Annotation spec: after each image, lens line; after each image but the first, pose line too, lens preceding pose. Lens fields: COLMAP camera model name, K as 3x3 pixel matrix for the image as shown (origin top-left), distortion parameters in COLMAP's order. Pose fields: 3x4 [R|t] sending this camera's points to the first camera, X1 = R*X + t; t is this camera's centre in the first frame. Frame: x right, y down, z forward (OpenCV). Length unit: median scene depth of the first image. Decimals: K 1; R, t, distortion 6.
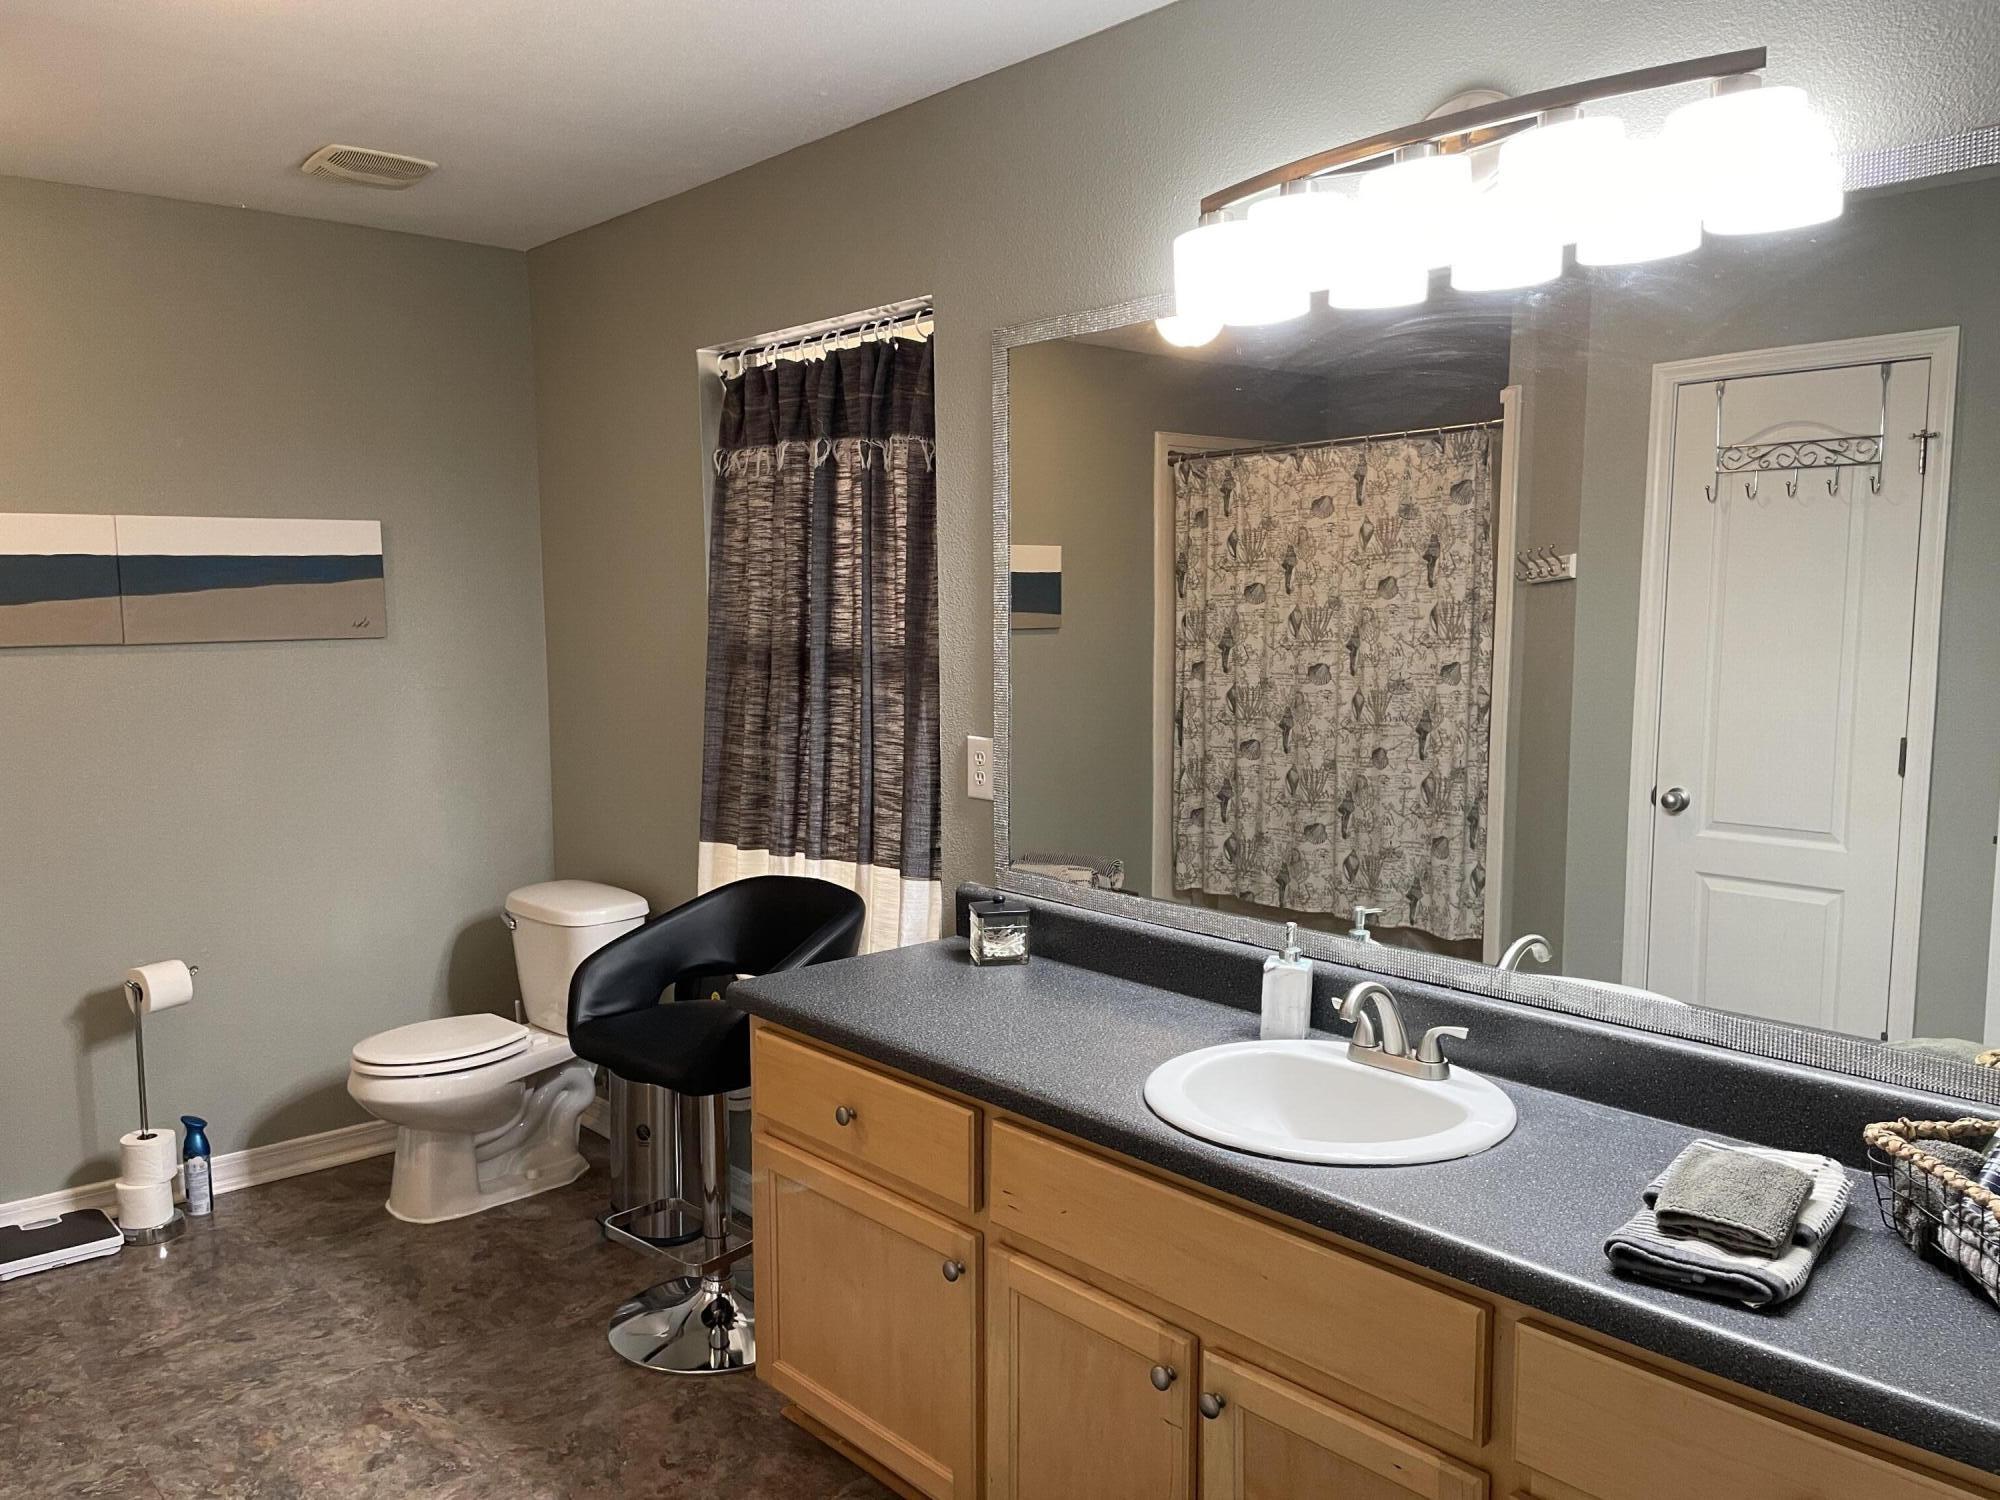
lens RADIAL K [[1510.5, 0, 1008.0], [0, 1510.5, 757.4], [0, 0, 1]] dist [0.065636, -0.074889]
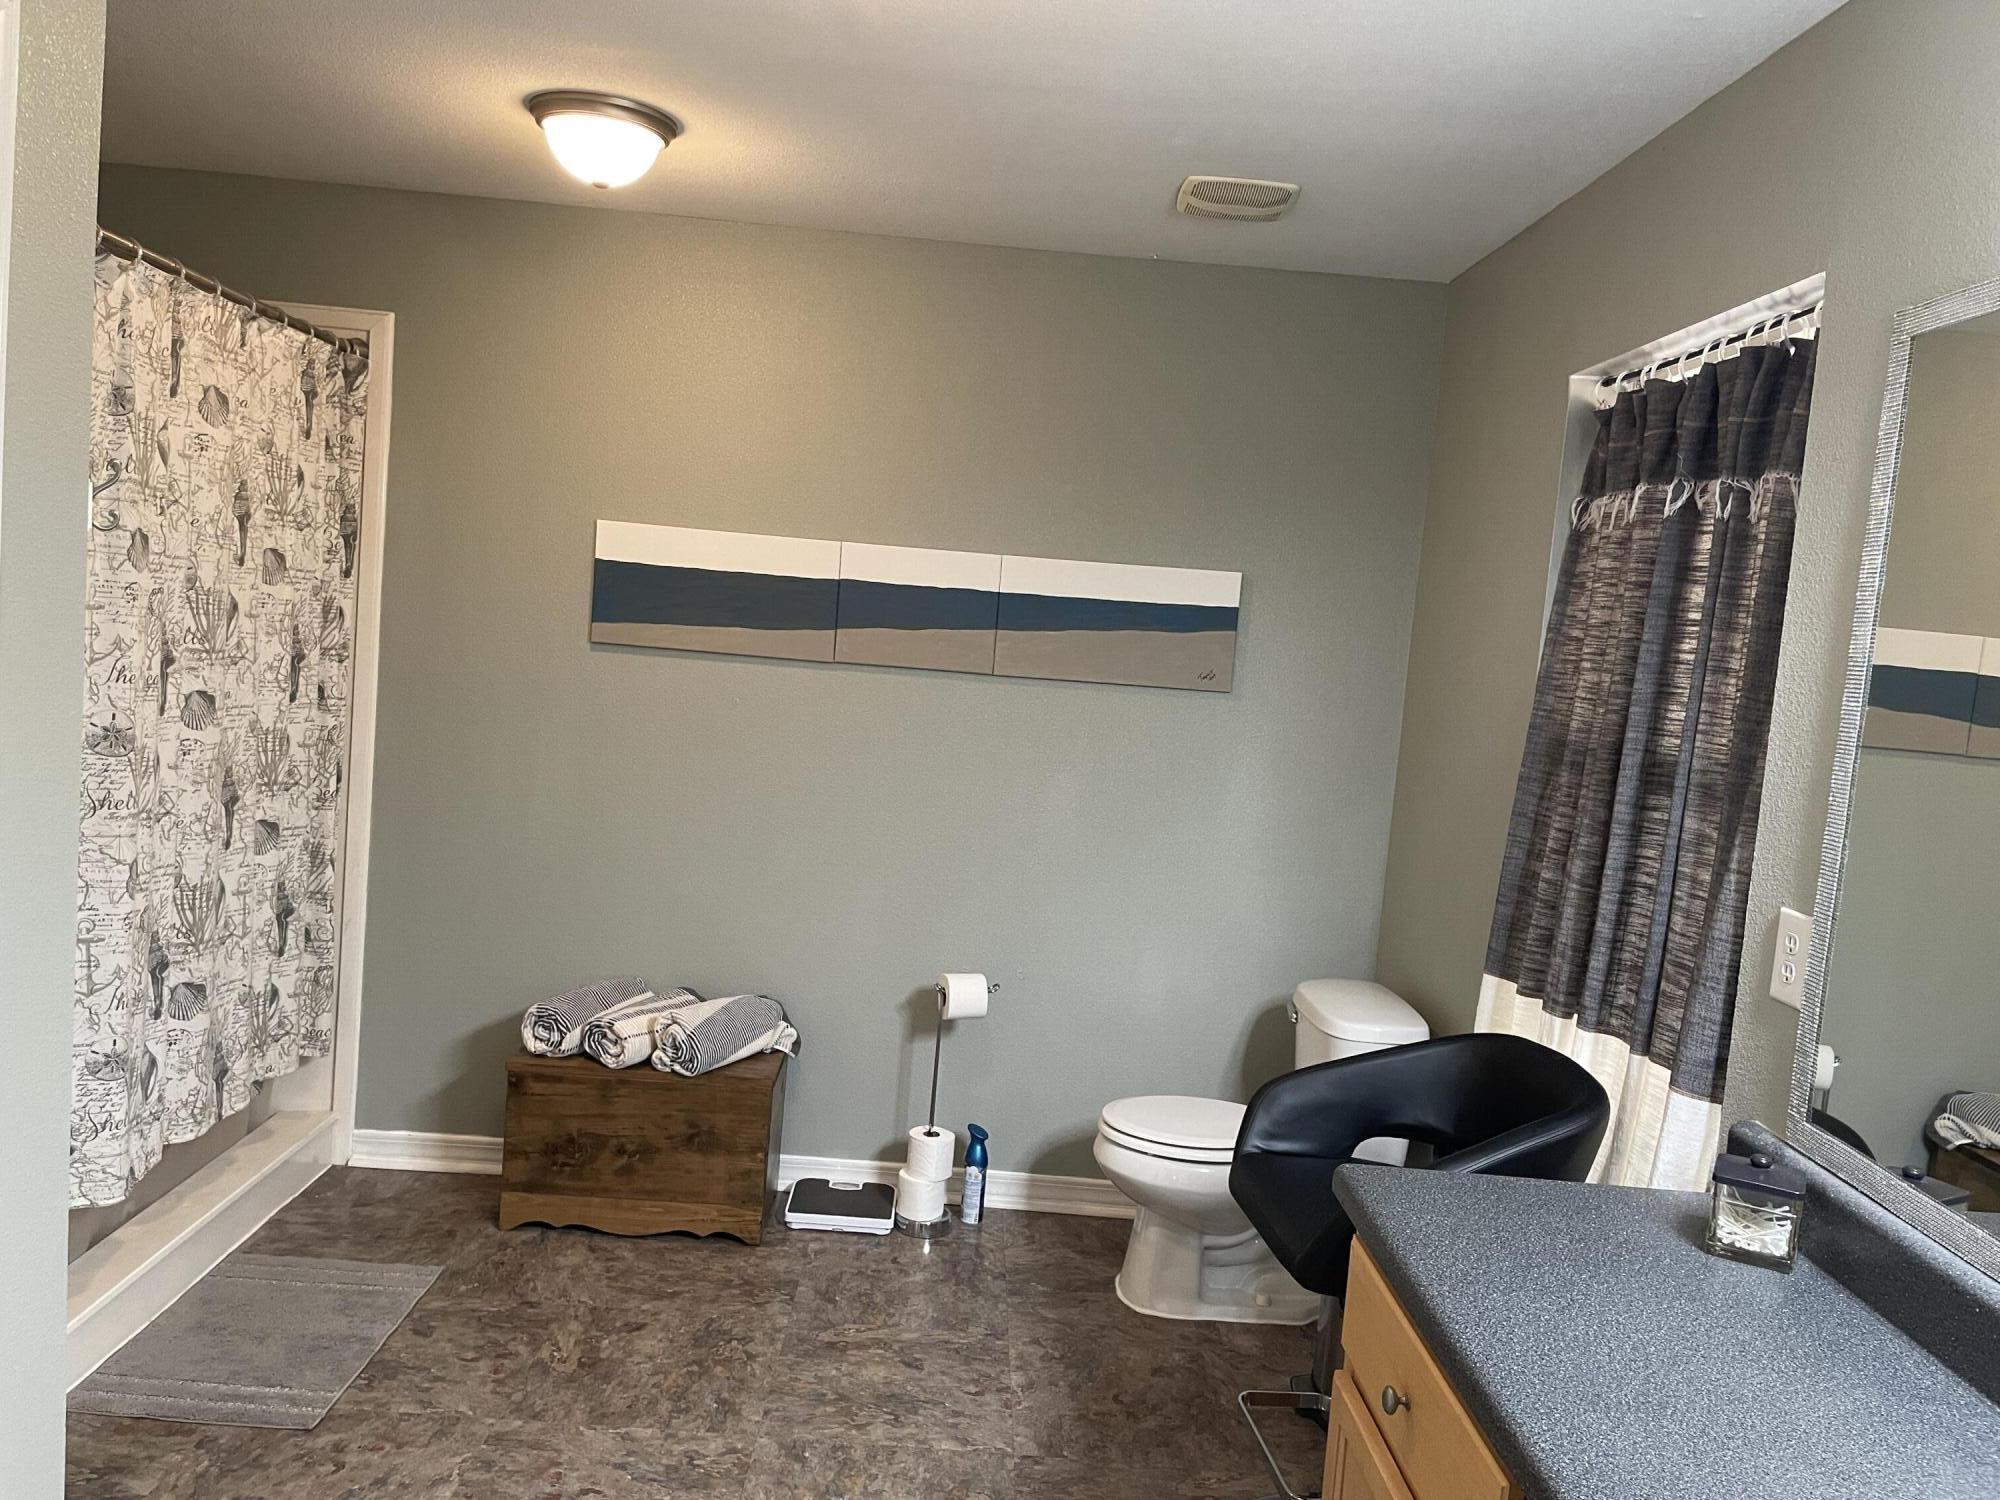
lens RADIAL K [[1510.5, 0, 990.7], [0, 1510.5, 751.4], [0, 0, 1]] dist [0.065636, -0.074889]
pose [[0.753781, 0.122170, -0.645669, 0.117114], [-0.155666, 0.987796, 0.005175, -0.026418], [0.638422, 0.096608, 0.763600, 0.204782]]
